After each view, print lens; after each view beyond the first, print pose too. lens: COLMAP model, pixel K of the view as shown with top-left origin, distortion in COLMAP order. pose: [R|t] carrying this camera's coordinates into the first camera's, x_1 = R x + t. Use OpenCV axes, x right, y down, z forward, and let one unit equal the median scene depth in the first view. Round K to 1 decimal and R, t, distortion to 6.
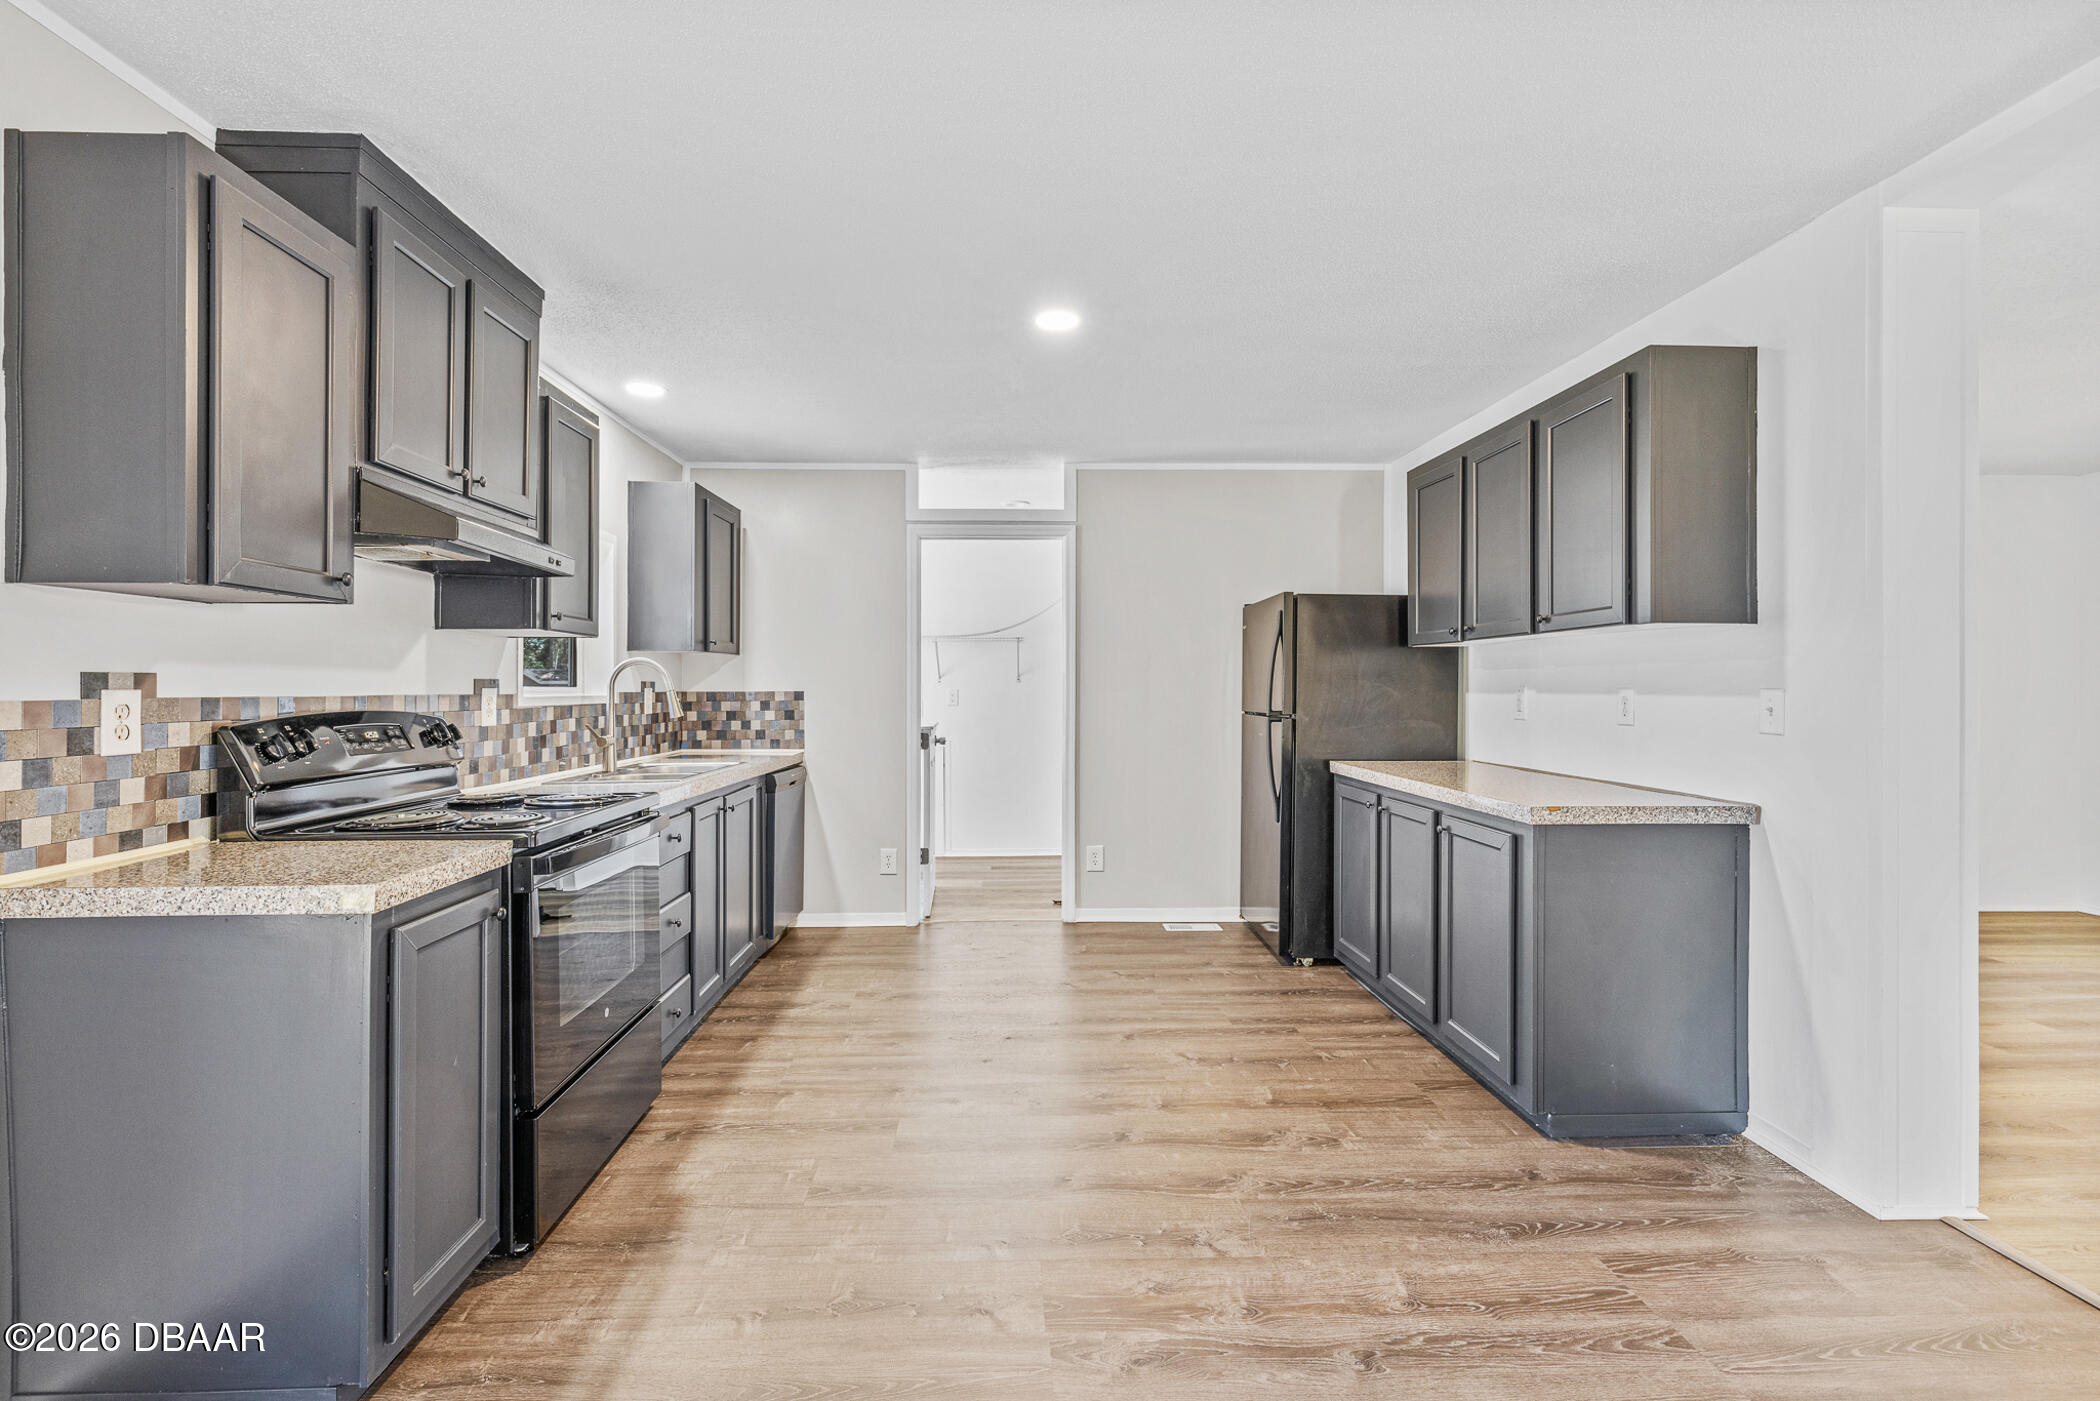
lens RADIAL K [[898.1, 0, 1027.3], [0, 898.1, 681.5], [0, 0, 1]] dist [0.005246, -0.002272]
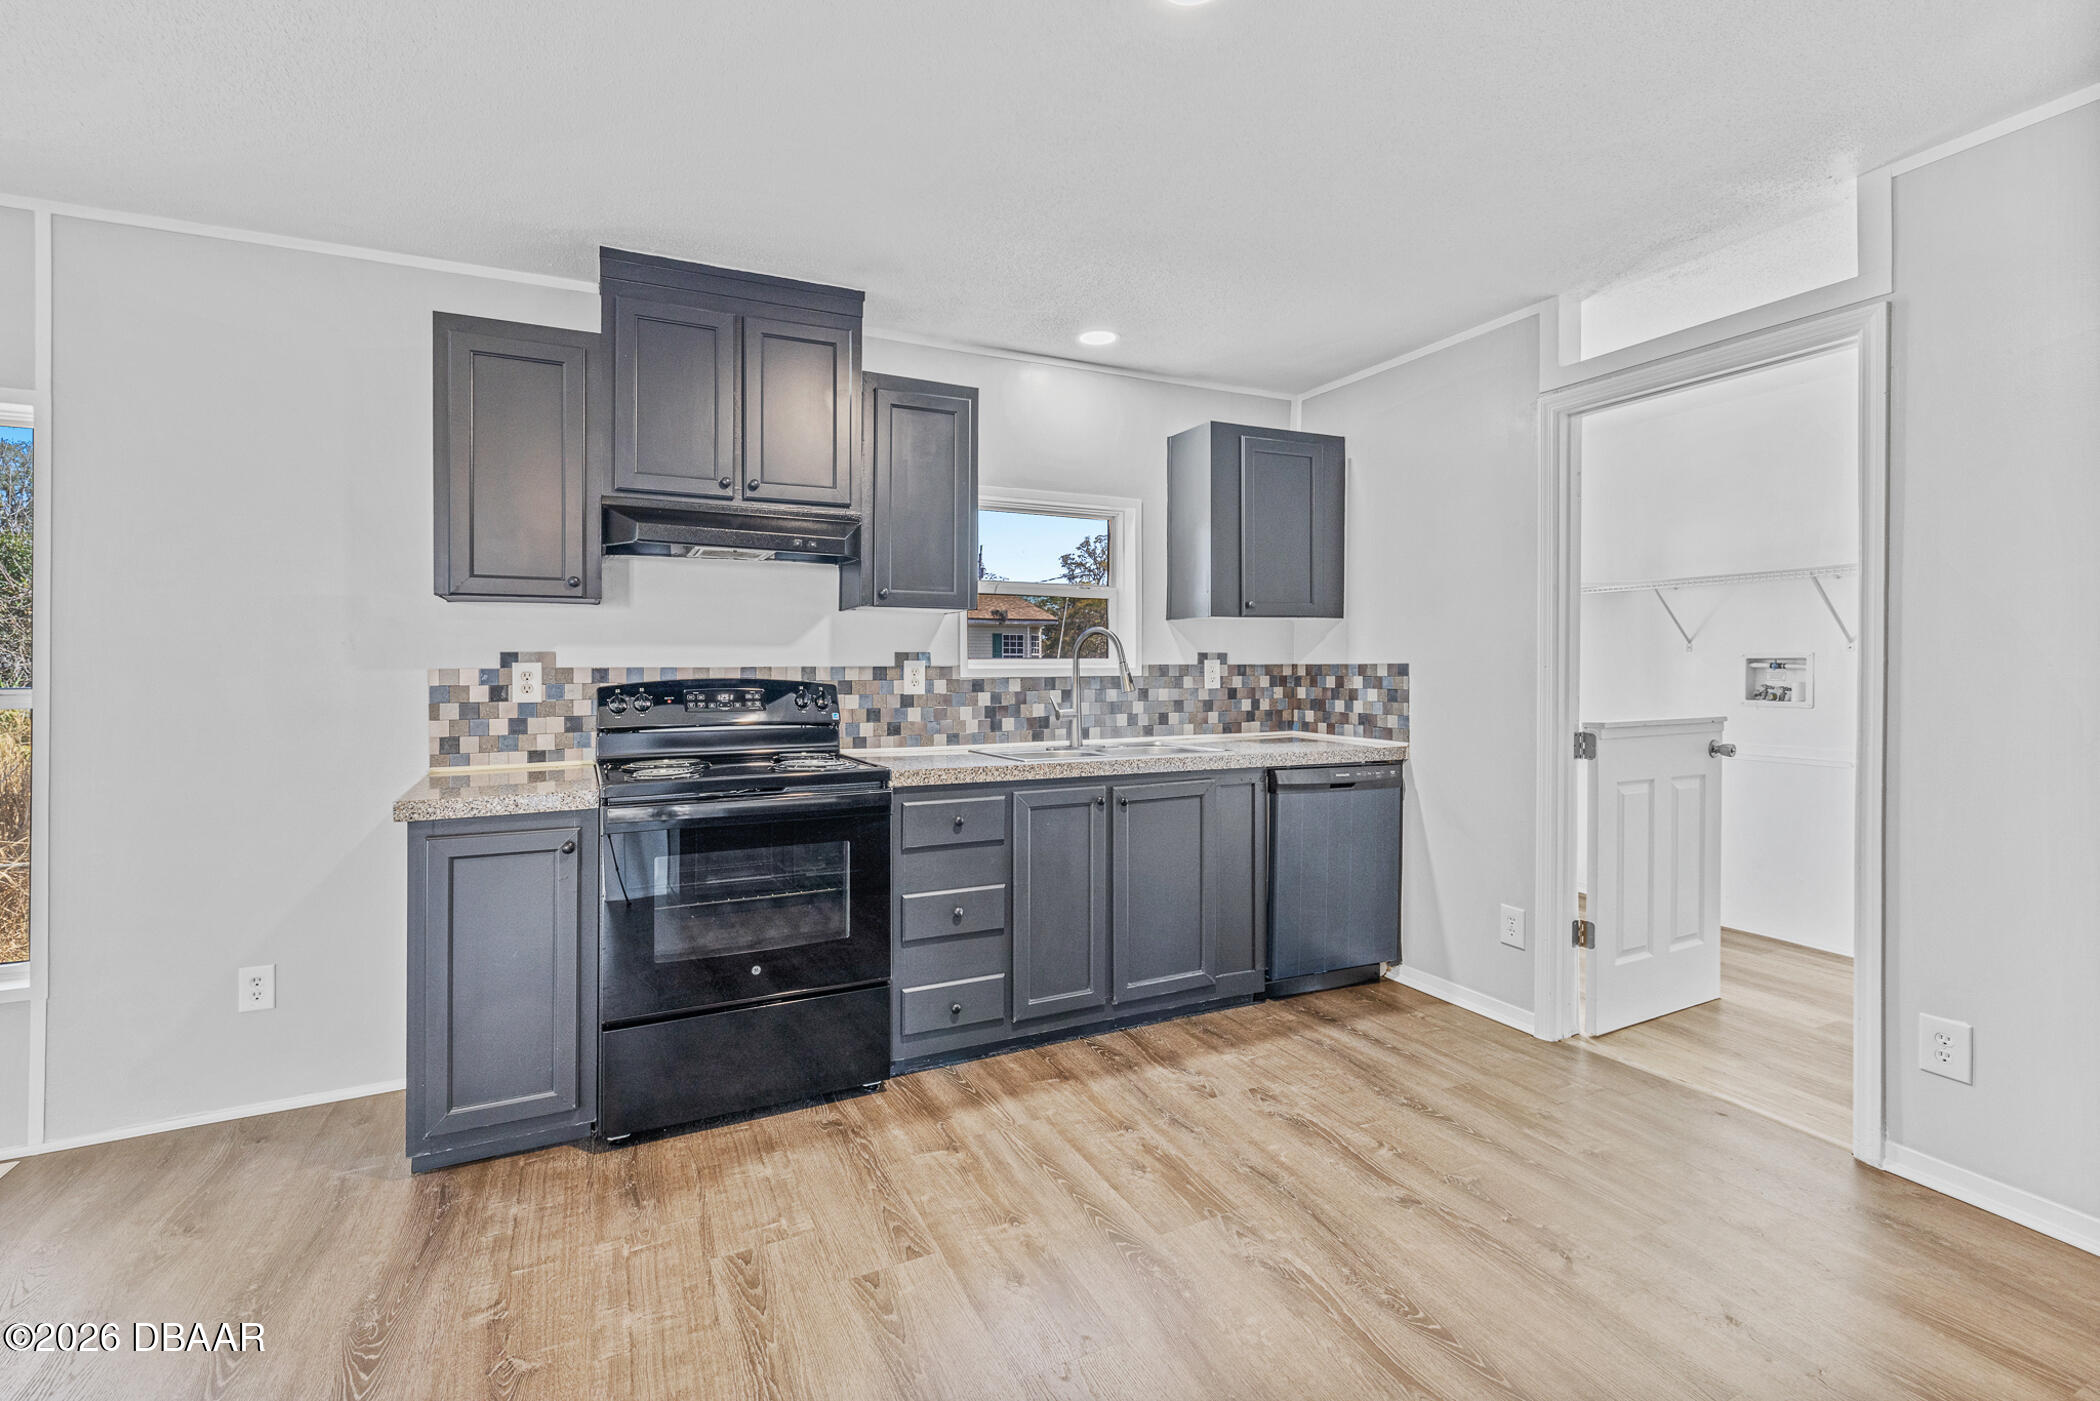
lens RADIAL K [[898.1, 0, 1045.6], [0, 898.1, 668.4], [0, 0, 1]] dist [0.005246, -0.002272]
pose [[0.402701, 0.009333, -0.915284, 0.477750], [0.008603, 0.999865, 0.013981, 0.002897], [0.915291, -0.013504, 0.402566, 0.683391]]
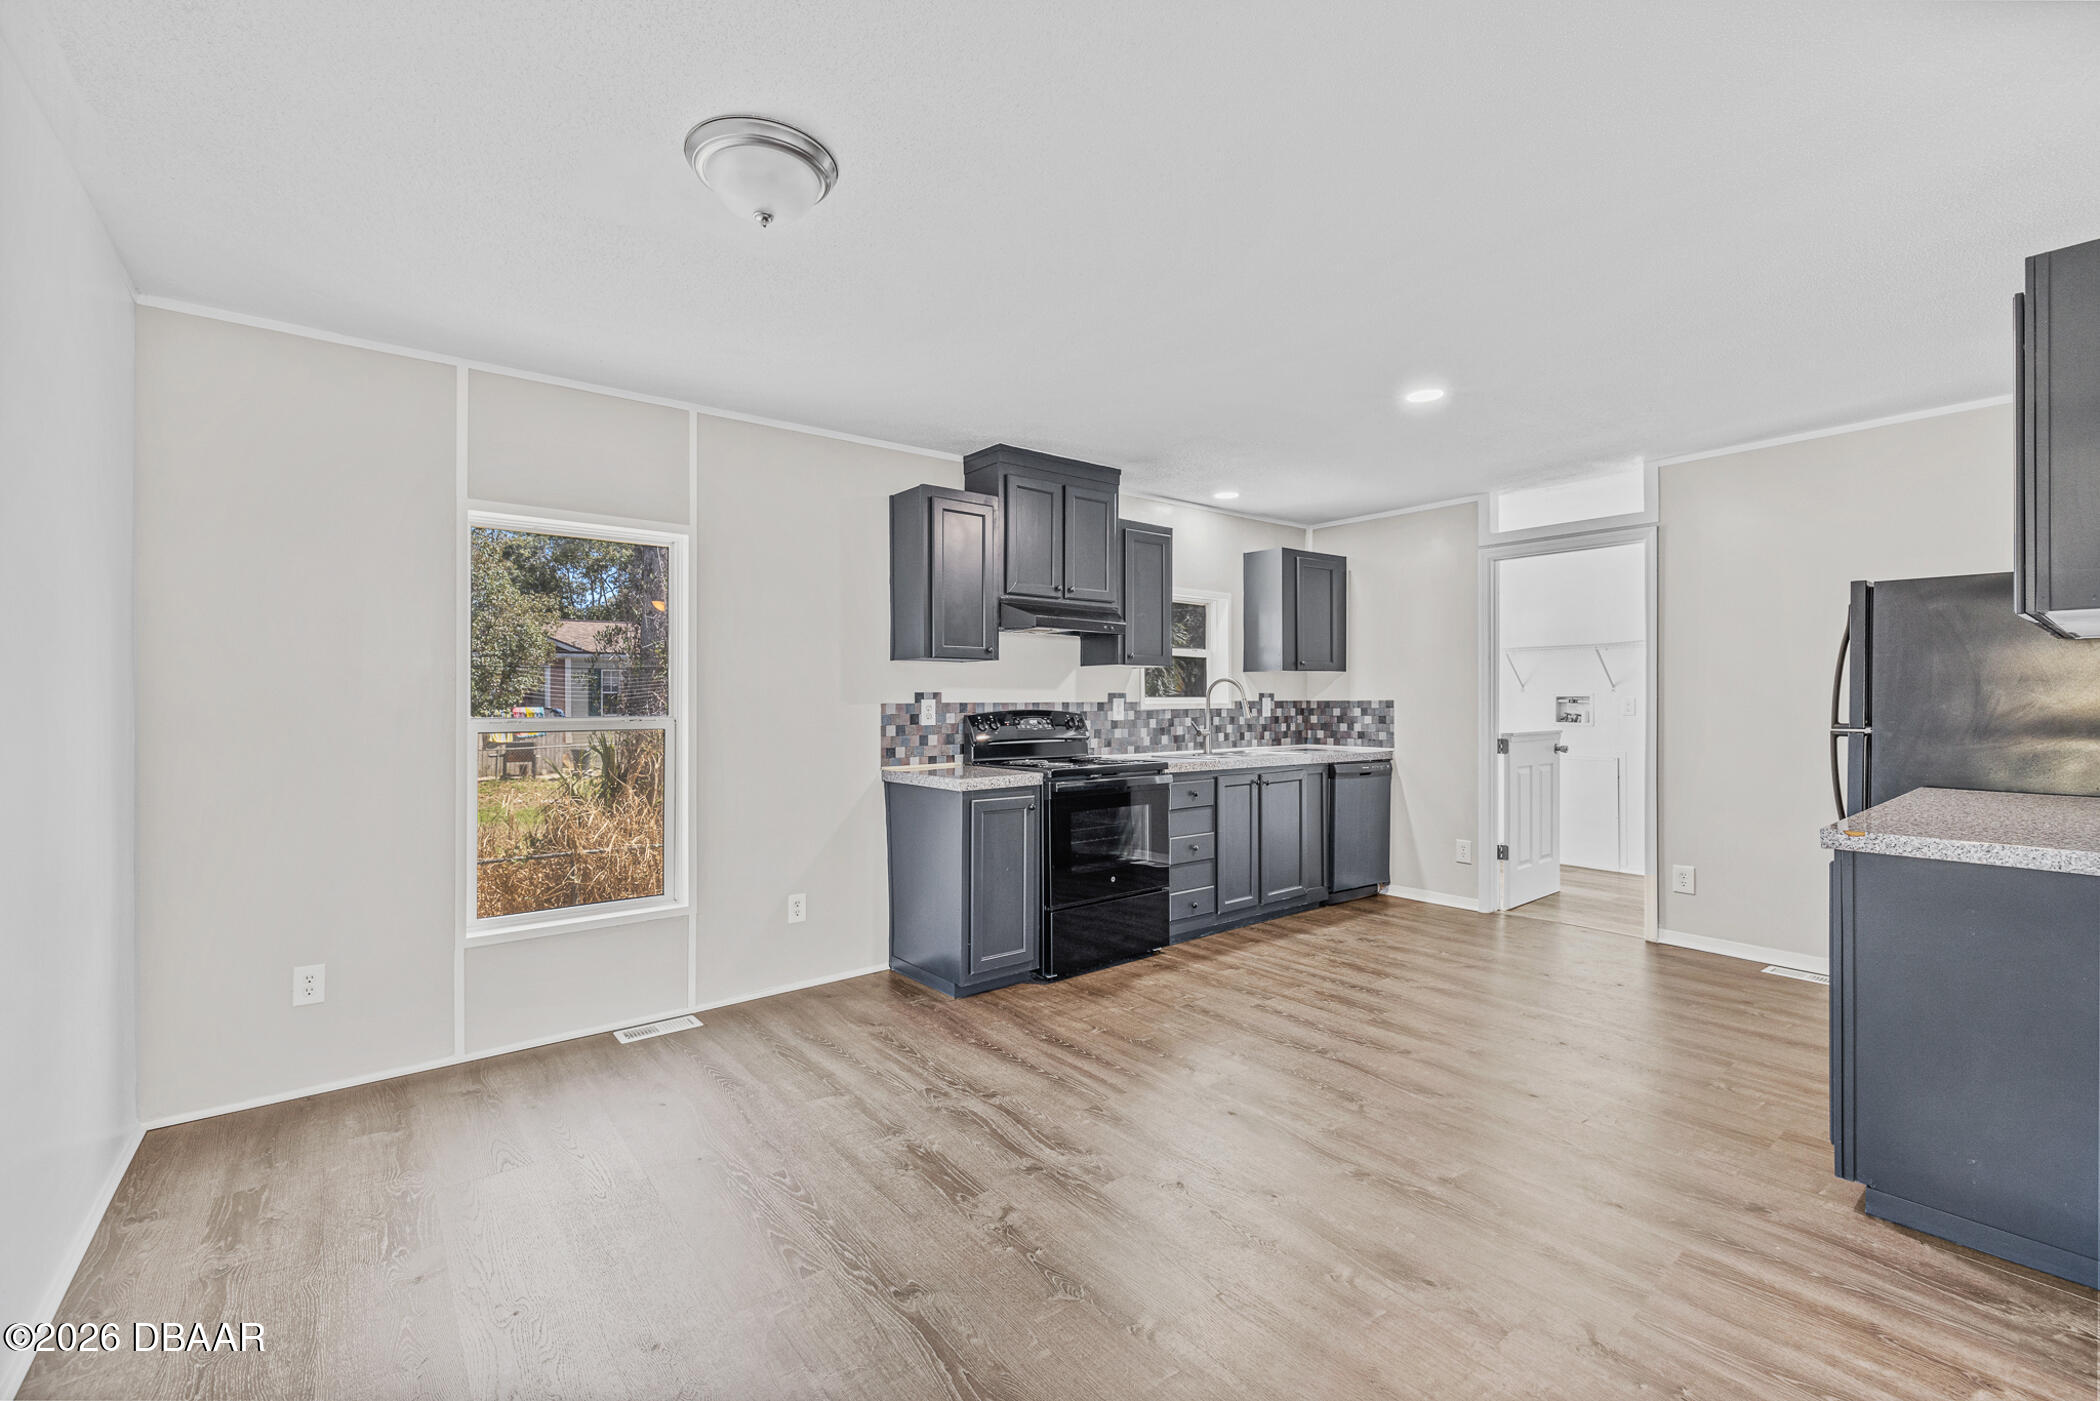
lens RADIAL K [[898.1, 0, 1056.8], [0, 898.1, 696.1], [0, 0, 1]] dist [0.005246, -0.002272]
pose [[0.606143, -0.001521, -0.795355, 0.679756], [0.007599, 0.999964, 0.003878, -0.004037], [0.795320, -0.008395, 0.606132, -0.130183]]
